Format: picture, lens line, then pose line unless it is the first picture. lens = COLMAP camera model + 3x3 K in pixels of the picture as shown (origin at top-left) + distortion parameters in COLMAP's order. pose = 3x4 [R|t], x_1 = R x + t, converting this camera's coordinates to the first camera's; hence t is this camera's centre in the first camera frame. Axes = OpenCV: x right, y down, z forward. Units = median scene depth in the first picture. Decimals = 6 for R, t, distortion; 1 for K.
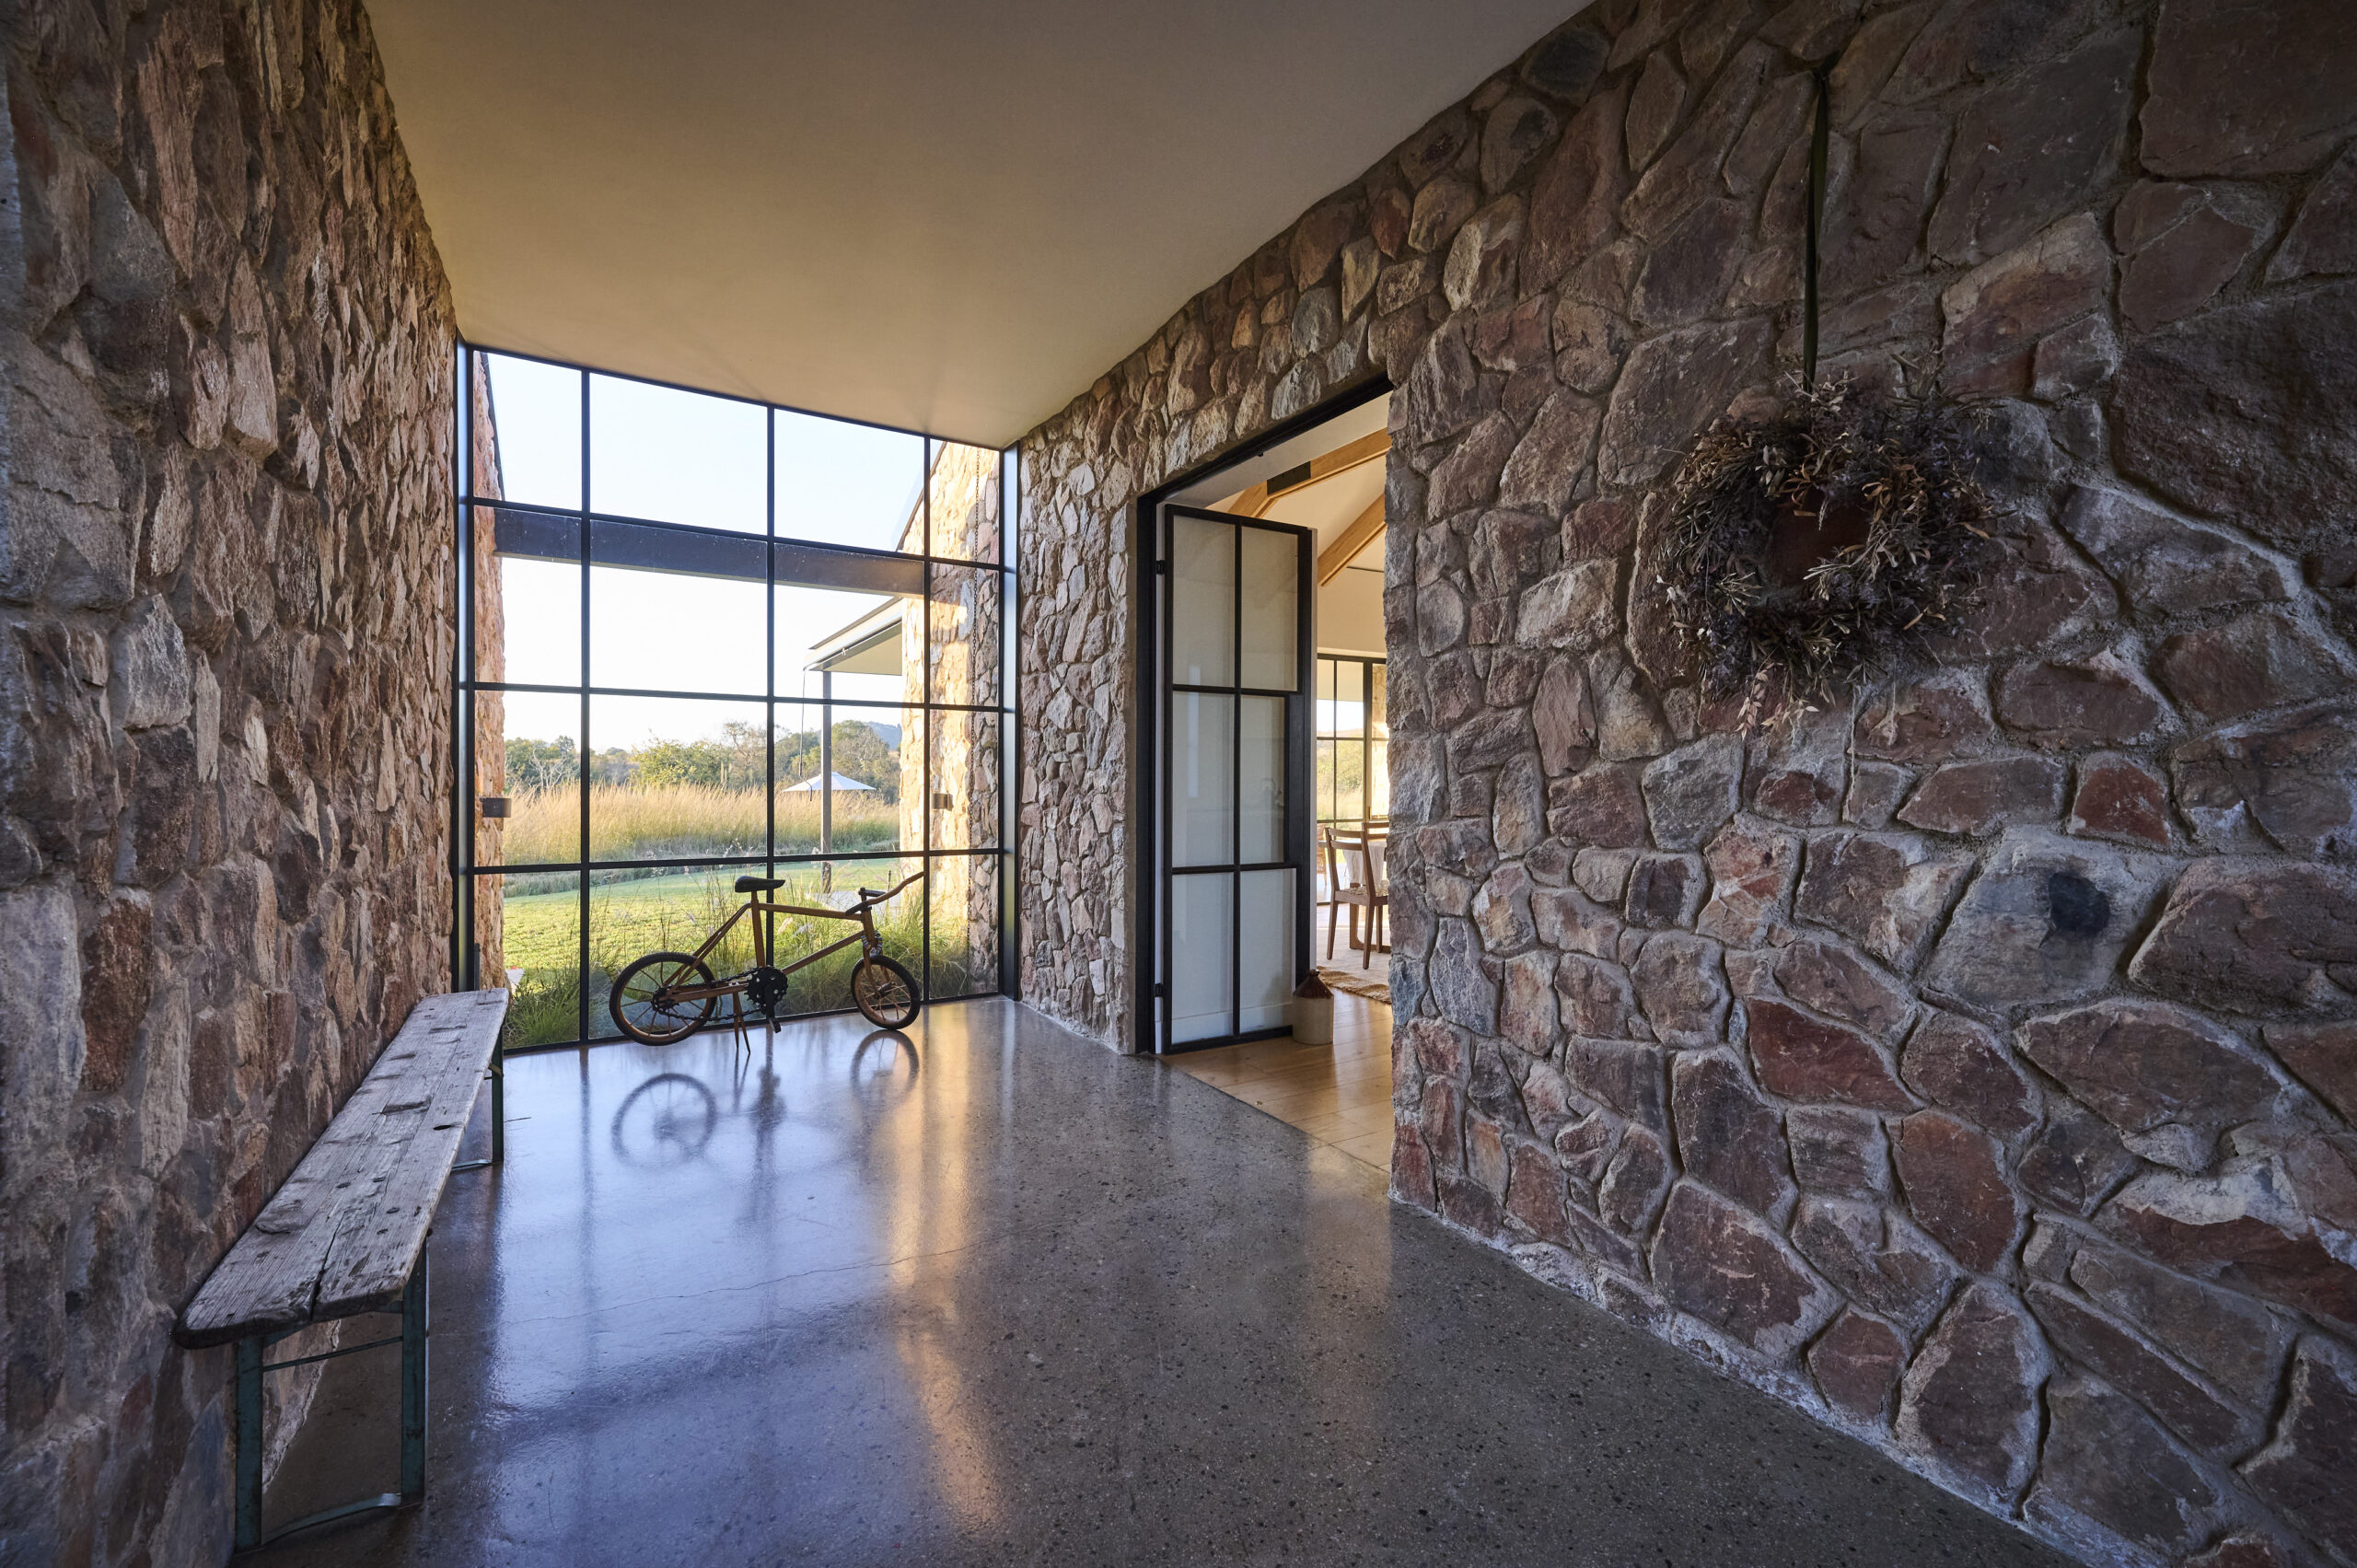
lens RADIAL K [[958.2, 0, 1184.8], [0, 958.2, 779.4], [0, 0, 1]] dist [0.002415, -0.000312]
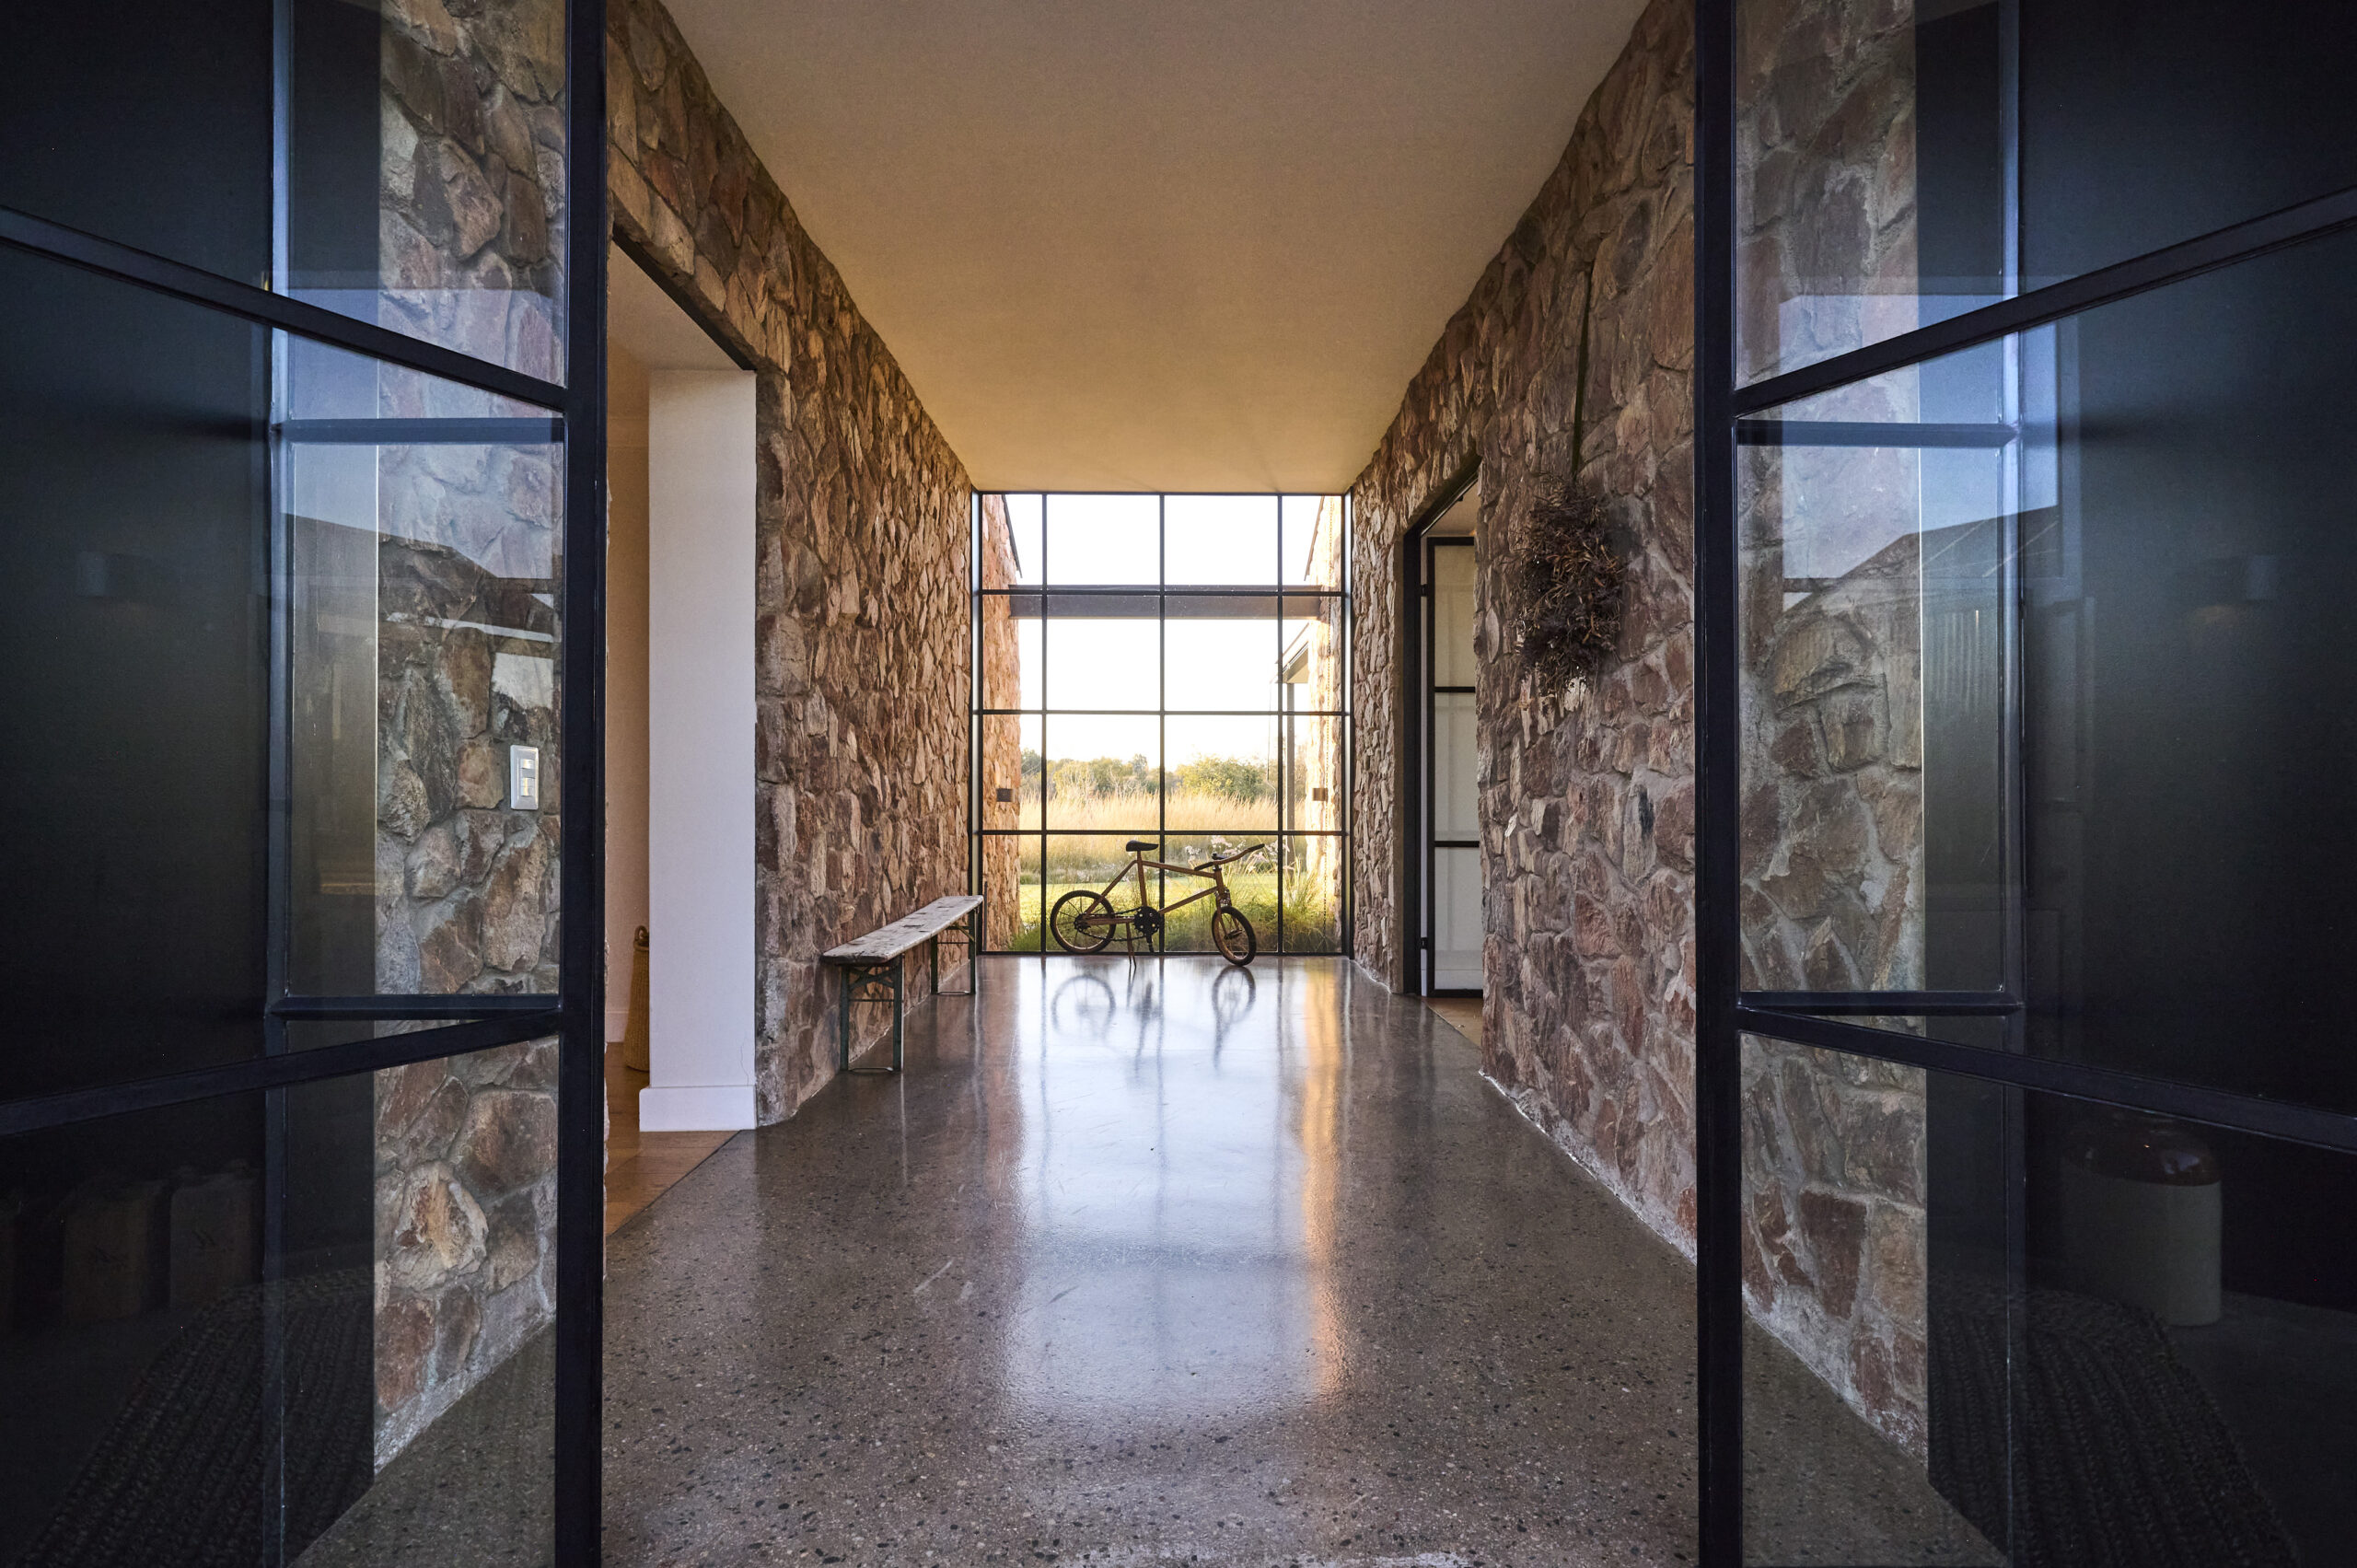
lens RADIAL K [[1107.8, 0, 1177.7], [0, 1107.8, 784.8], [0, 0, 1]] dist [-0.000186, -0.000344]
pose [[0.857014, -0.005618, -0.515263, 0.604844], [0.000667, 0.999952, -0.009793, 0.050316], [0.515293, 0.008049, 0.856976, -0.493497]]
